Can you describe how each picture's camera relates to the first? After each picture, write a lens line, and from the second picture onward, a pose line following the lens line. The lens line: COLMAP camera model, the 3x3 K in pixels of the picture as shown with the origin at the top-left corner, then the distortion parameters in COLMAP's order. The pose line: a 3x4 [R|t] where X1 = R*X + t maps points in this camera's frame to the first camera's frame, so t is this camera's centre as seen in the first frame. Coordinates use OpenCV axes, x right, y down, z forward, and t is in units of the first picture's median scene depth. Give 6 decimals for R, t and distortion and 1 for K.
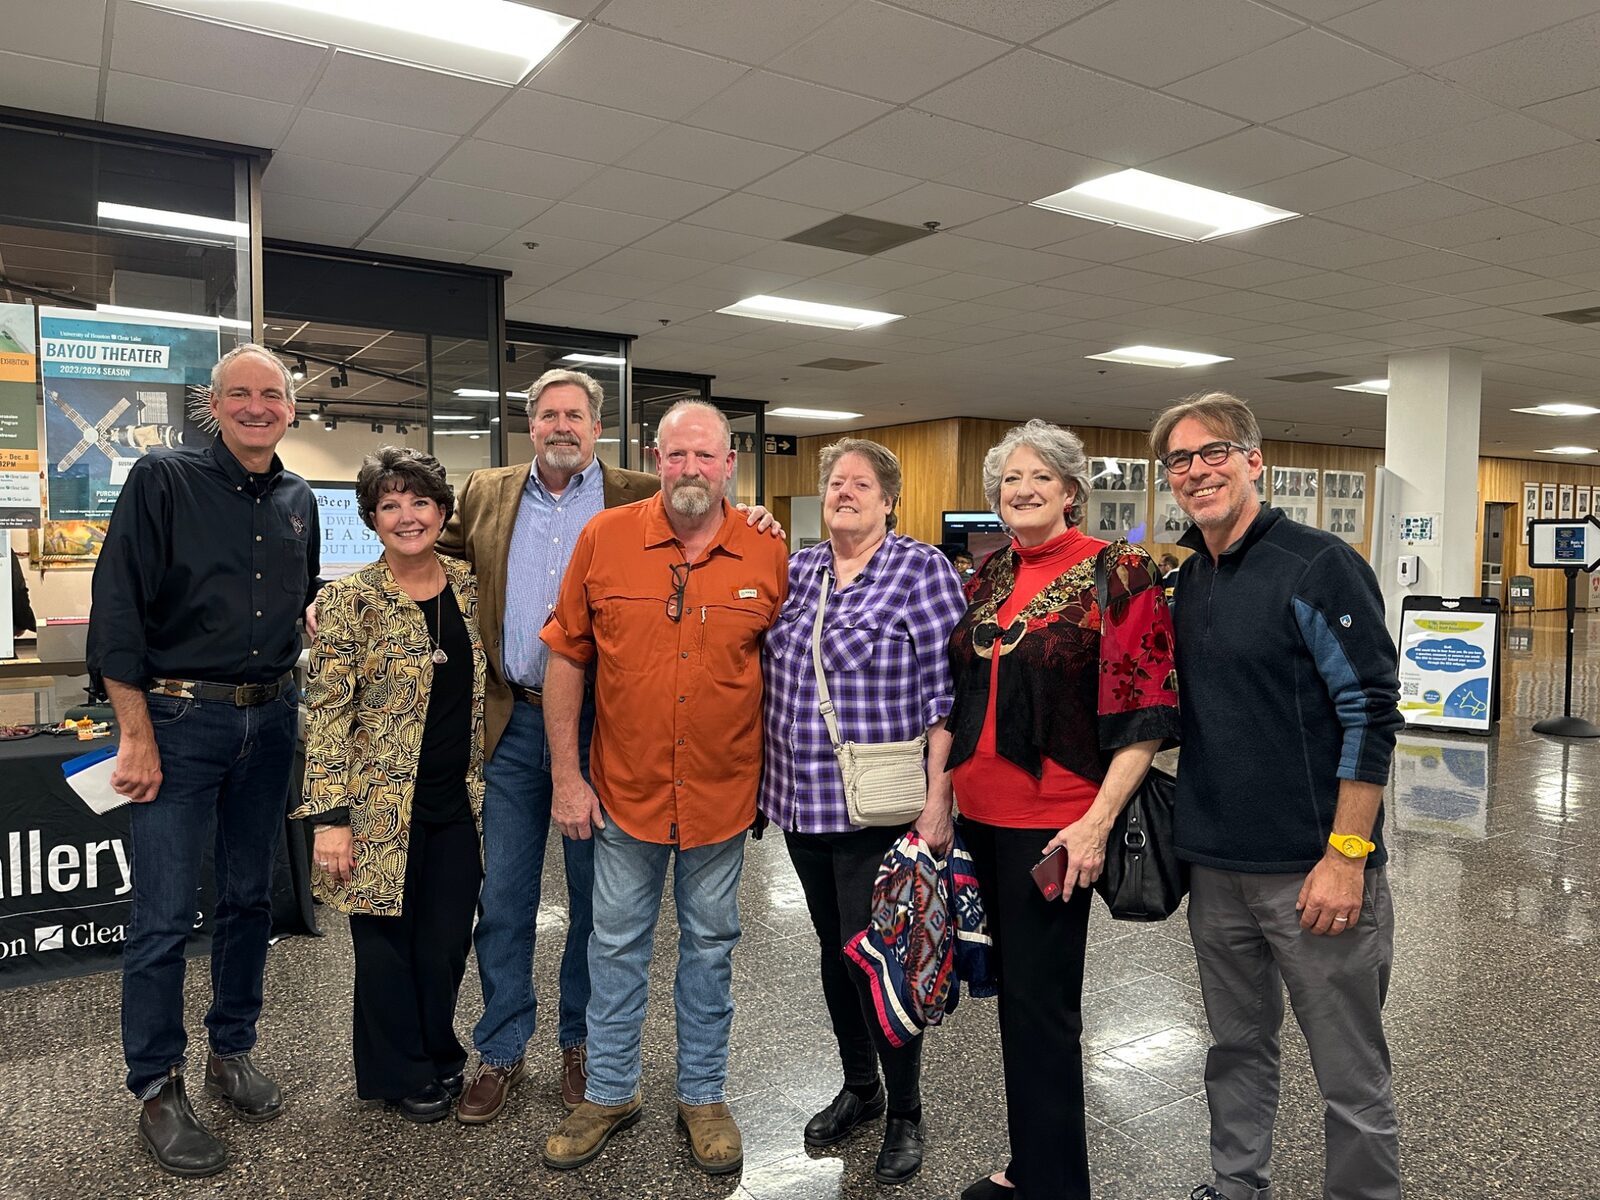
lens RADIAL K [[1139.1, 0, 803.3], [0, 1139.1, 599.5], [0, 0, 1]] dist [0.004438, -0.003275]
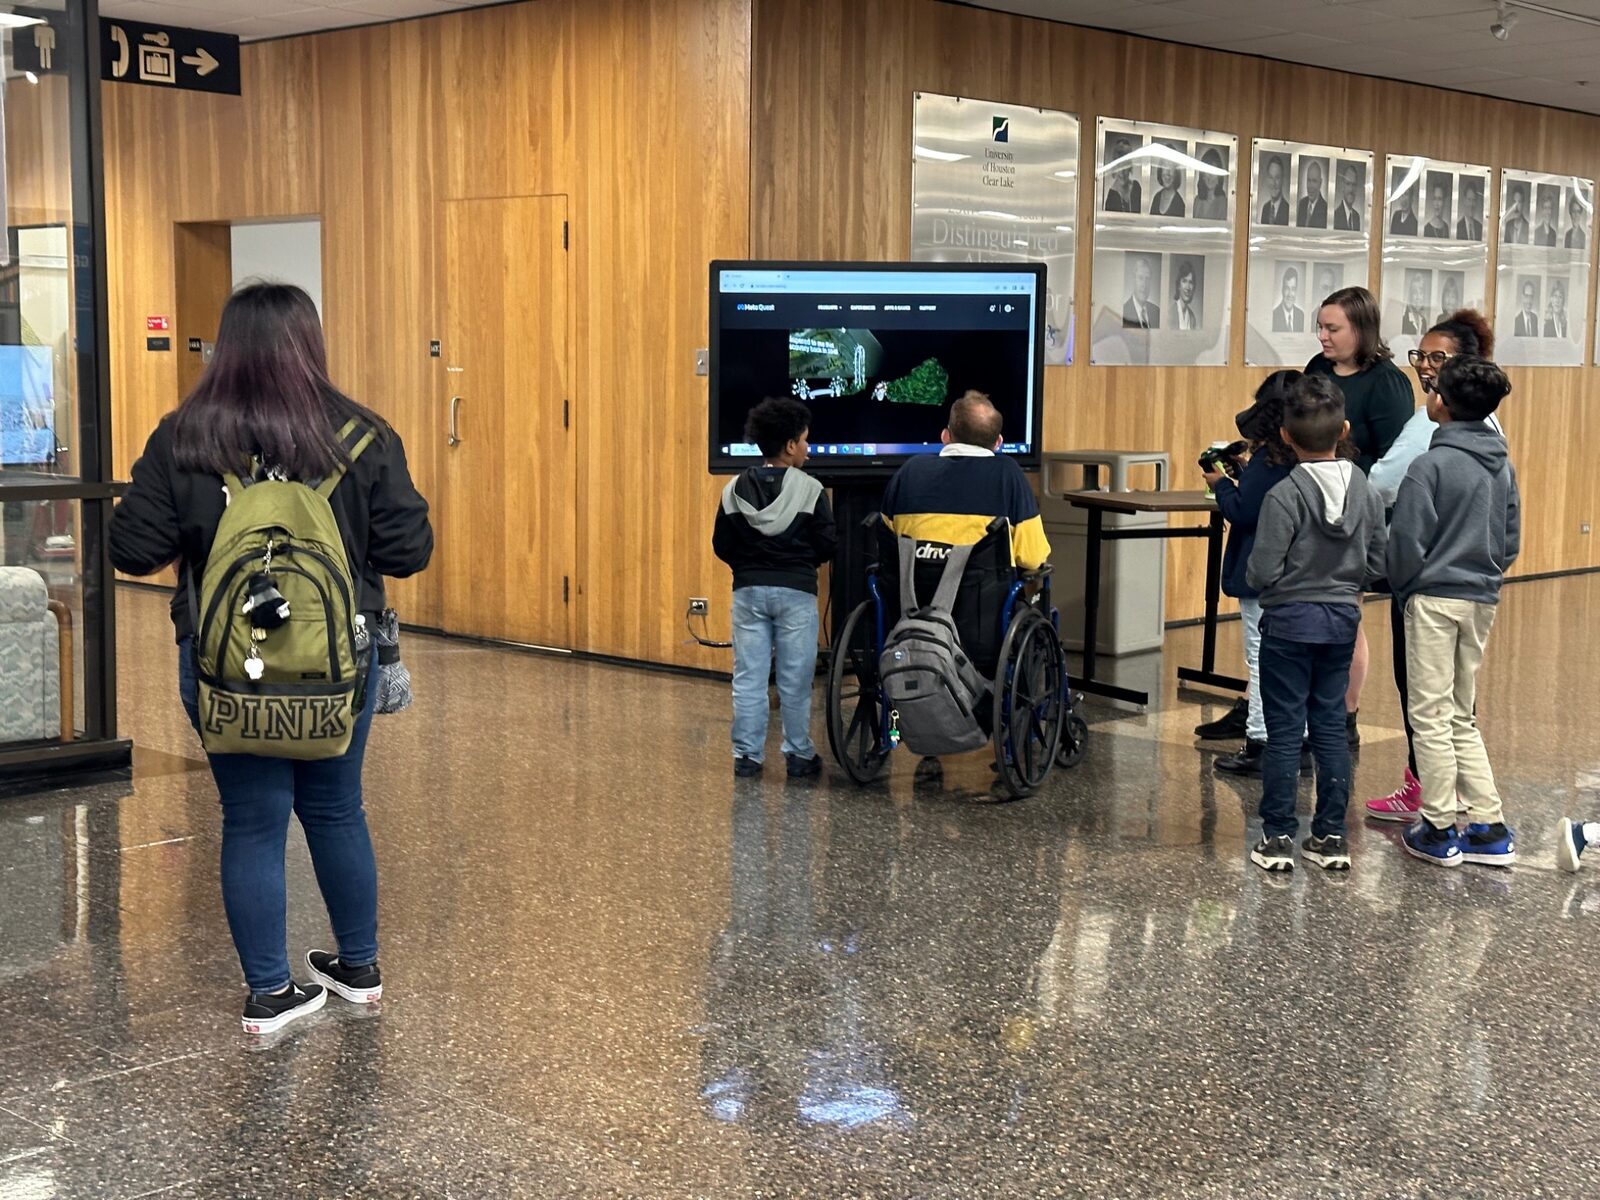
lens RADIAL K [[2268.8, 0, 795.7], [0, 2268.8, 600.4], [0, 0, 1]] dist [0.133401, 0.000000]
pose [[0.976721, -0.017964, 0.213758, 0.006313], [0.007375, 0.998710, 0.050229, -0.012272], [-0.214385, -0.047484, 0.975594, 0.318264]]
